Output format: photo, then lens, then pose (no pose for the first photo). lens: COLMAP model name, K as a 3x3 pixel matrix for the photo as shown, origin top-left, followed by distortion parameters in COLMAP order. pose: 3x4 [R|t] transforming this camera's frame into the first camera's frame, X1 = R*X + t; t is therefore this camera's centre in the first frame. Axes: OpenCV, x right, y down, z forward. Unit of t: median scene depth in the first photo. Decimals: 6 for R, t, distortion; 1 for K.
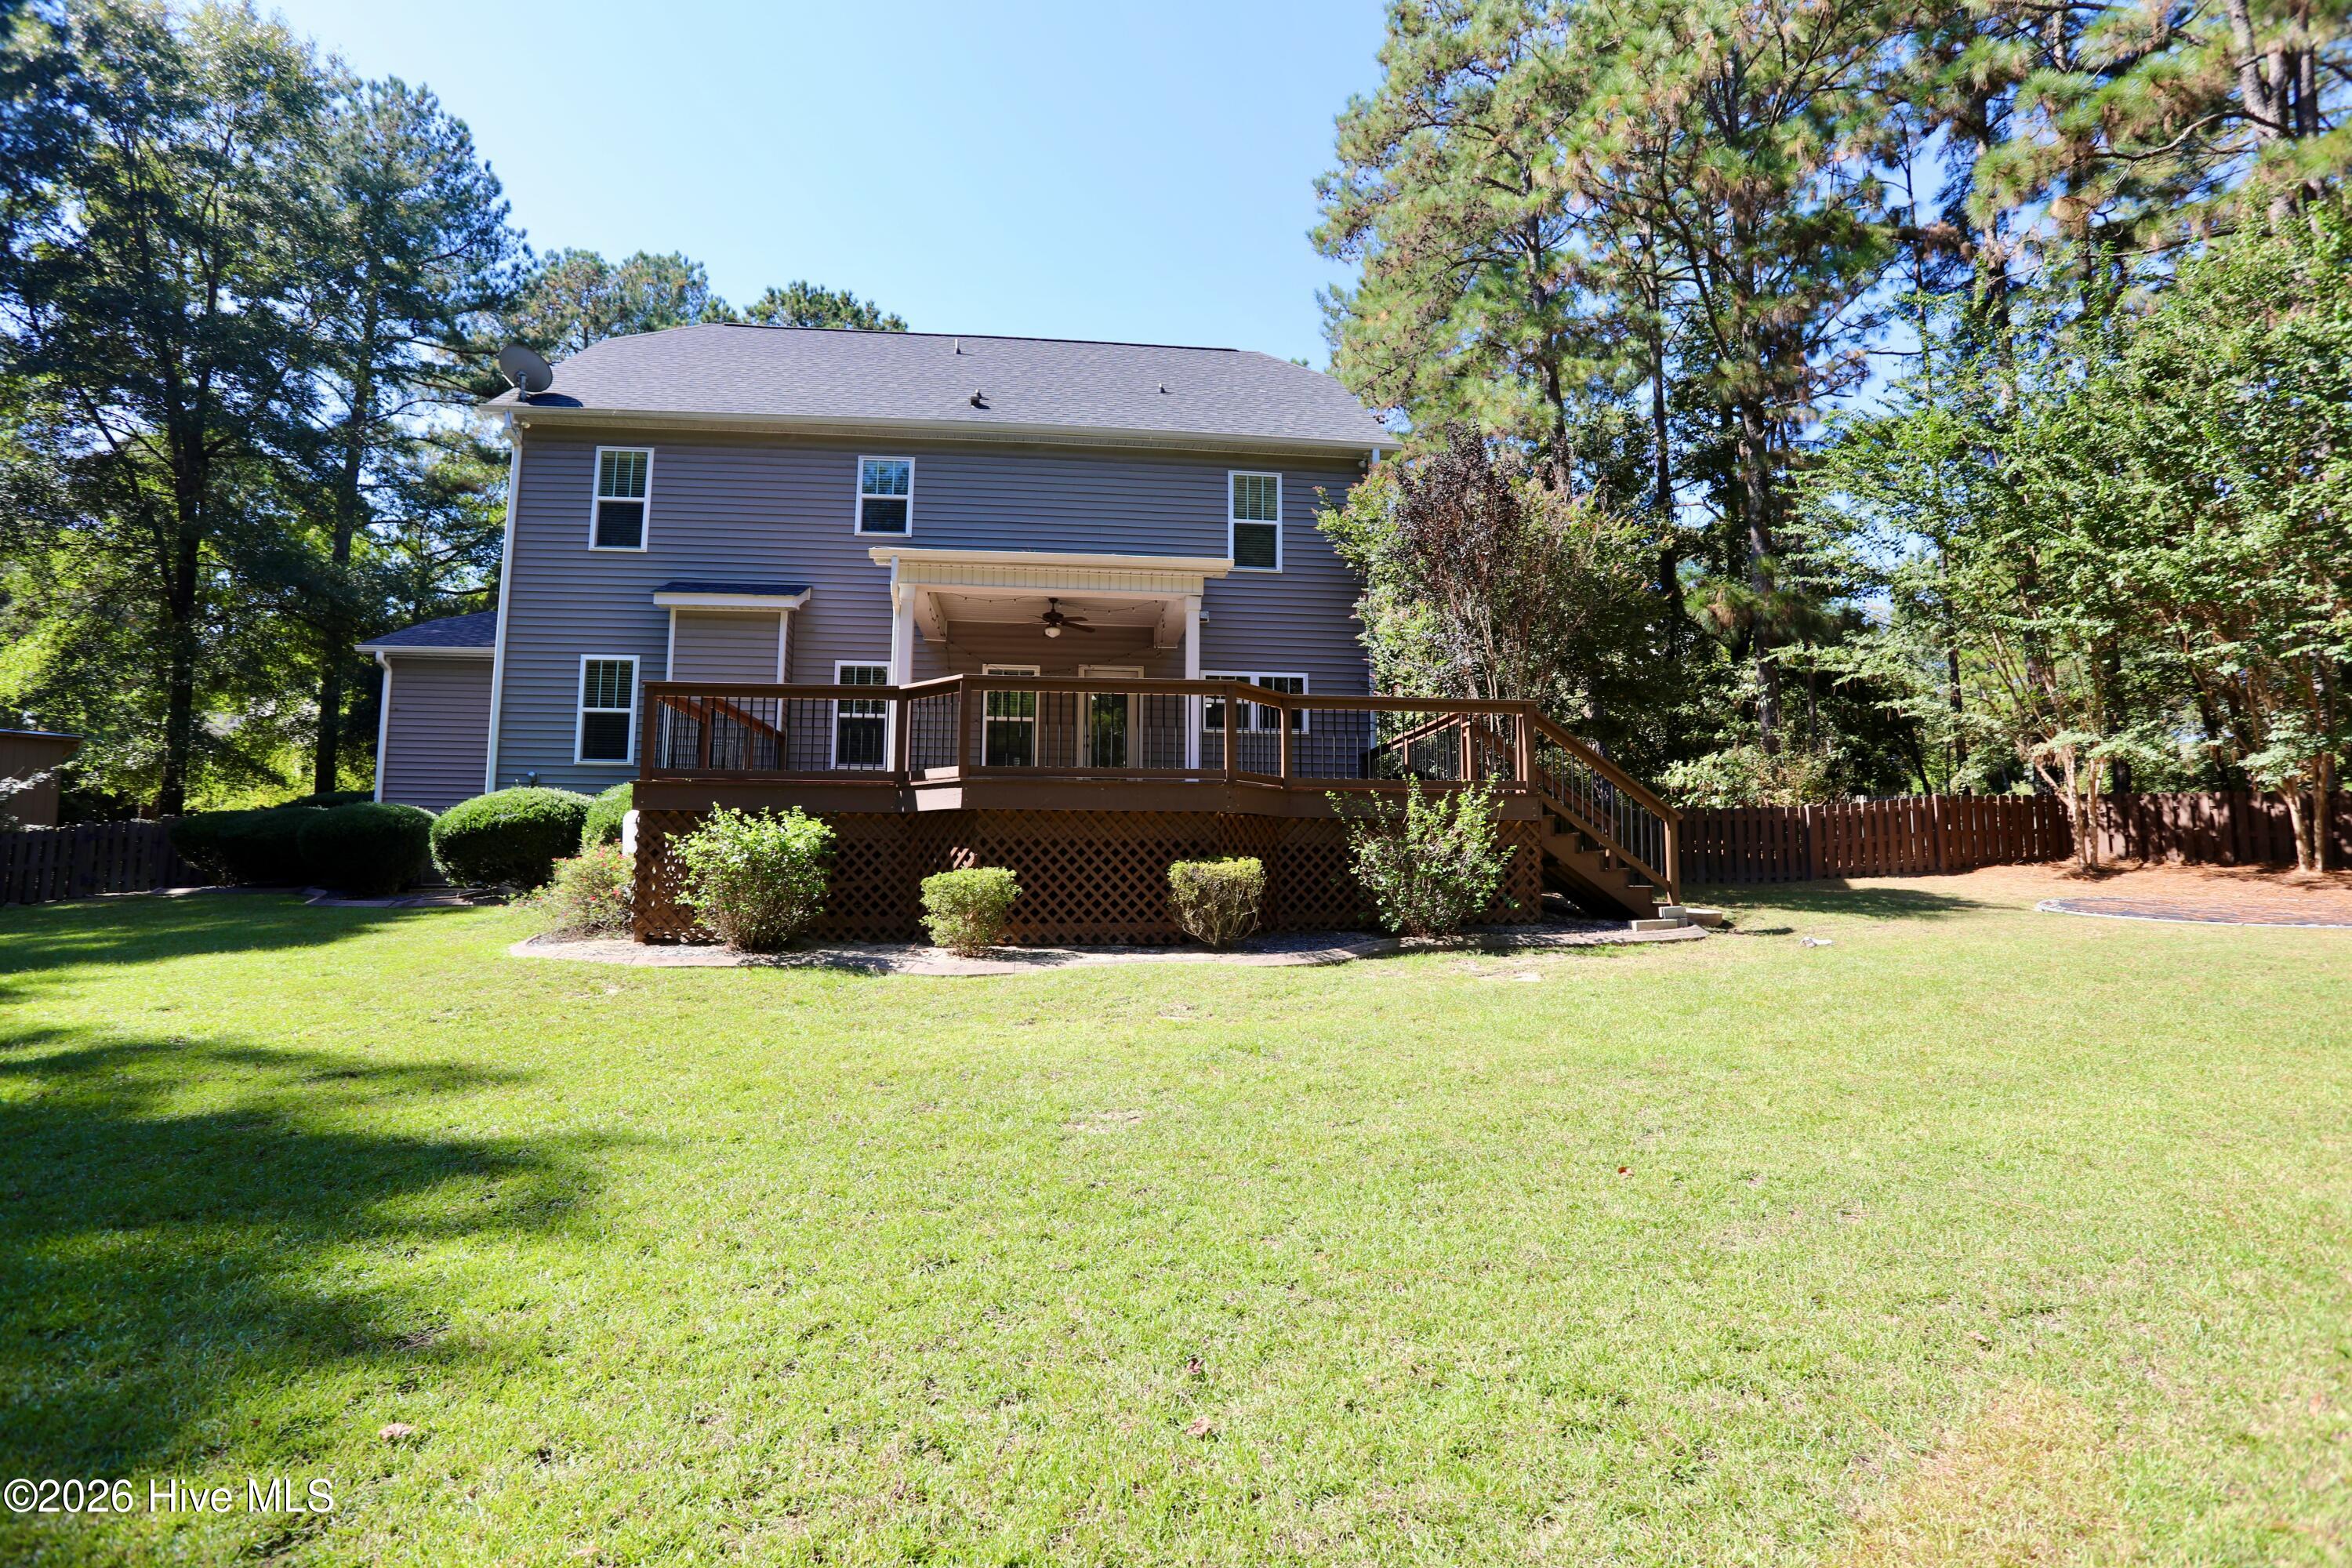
lens RADIAL K [[1137.9, 0, 1177.8], [0, 1137.9, 769.3], [0, 0, 1]] dist [-0.066083, 0.025117]
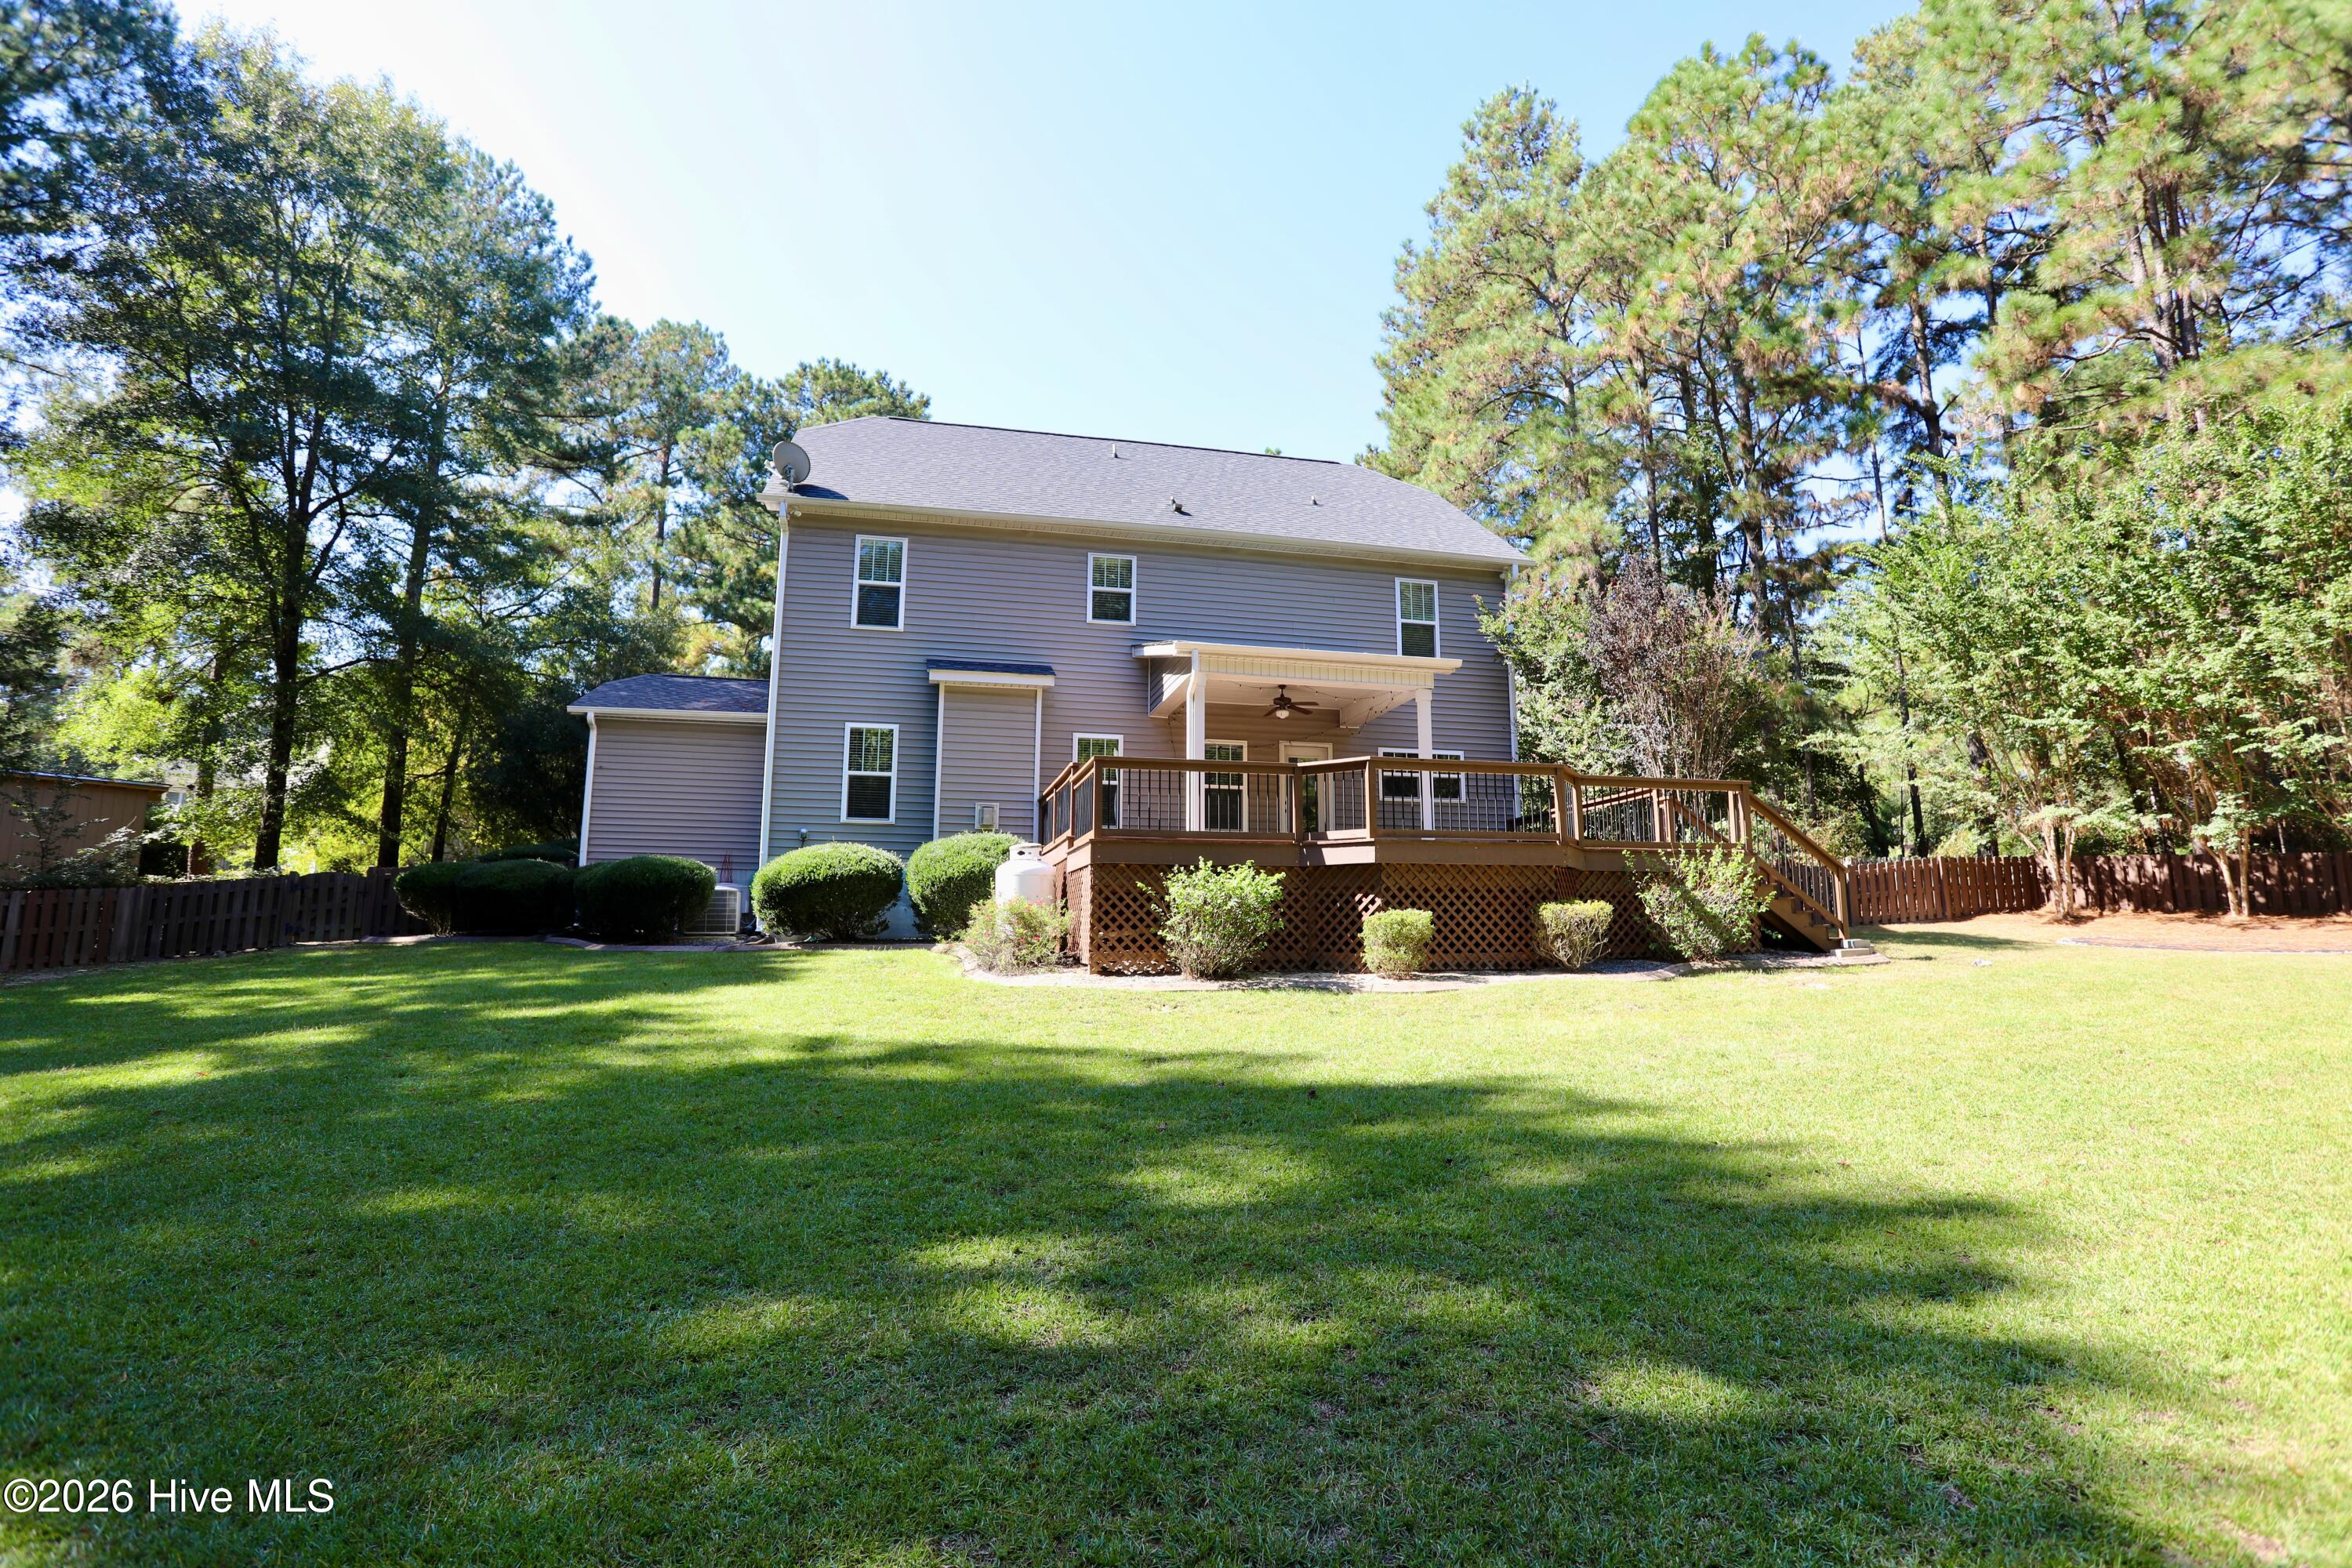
lens RADIAL K [[1142.2, 0, 1175.3], [0, 1142.2, 771.0], [0, 0, 1]] dist [-0.079849, 0.036632]
pose [[0.993346, 0.014727, 0.114222, -0.332090], [-0.008663, 0.998535, -0.053403, 0.001453], [-0.114841, 0.052058, 0.992019, -0.138163]]
